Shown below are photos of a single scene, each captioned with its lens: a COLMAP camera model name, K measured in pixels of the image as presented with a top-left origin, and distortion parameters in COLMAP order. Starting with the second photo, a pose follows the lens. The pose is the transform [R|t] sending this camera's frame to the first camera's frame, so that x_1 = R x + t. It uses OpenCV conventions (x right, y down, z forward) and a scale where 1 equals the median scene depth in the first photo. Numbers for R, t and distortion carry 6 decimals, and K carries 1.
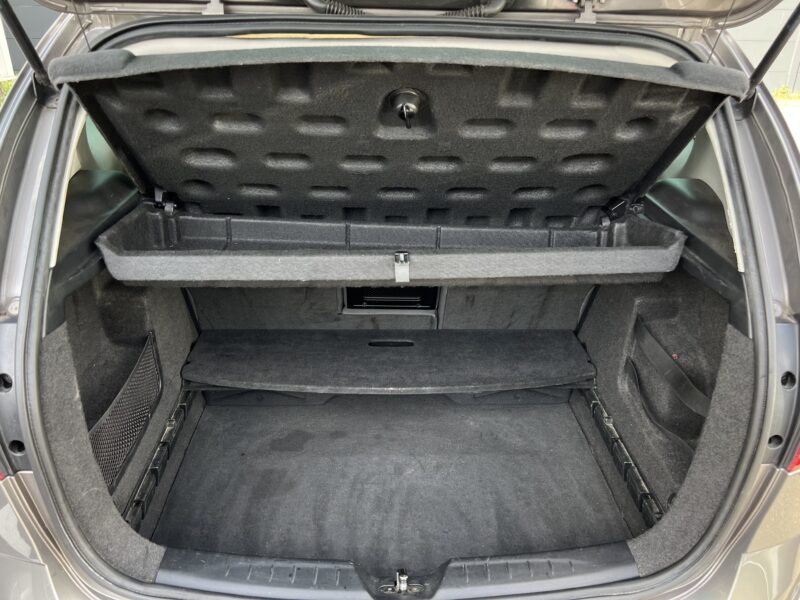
lens RADIAL K [[612.9, 0, 398.0], [0, 612.9, 300.3], [0, 0, 1]] dist [0.003236, -0.003544]
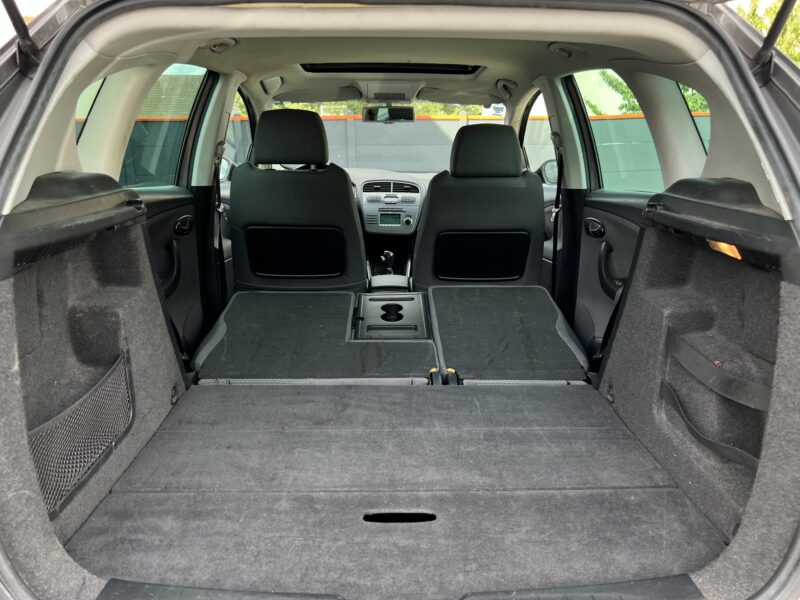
lens RADIAL K [[602.4, 0, 398.9], [0, 602.4, 302.8], [0, 0, 1]] dist [0.061167, -0.083560]
pose [[0.999808, -0.011725, -0.015724, 0.014665], [0.007882, 0.974258, -0.225297, 0.214159], [0.017961, 0.225130, 0.974163, 0.141909]]
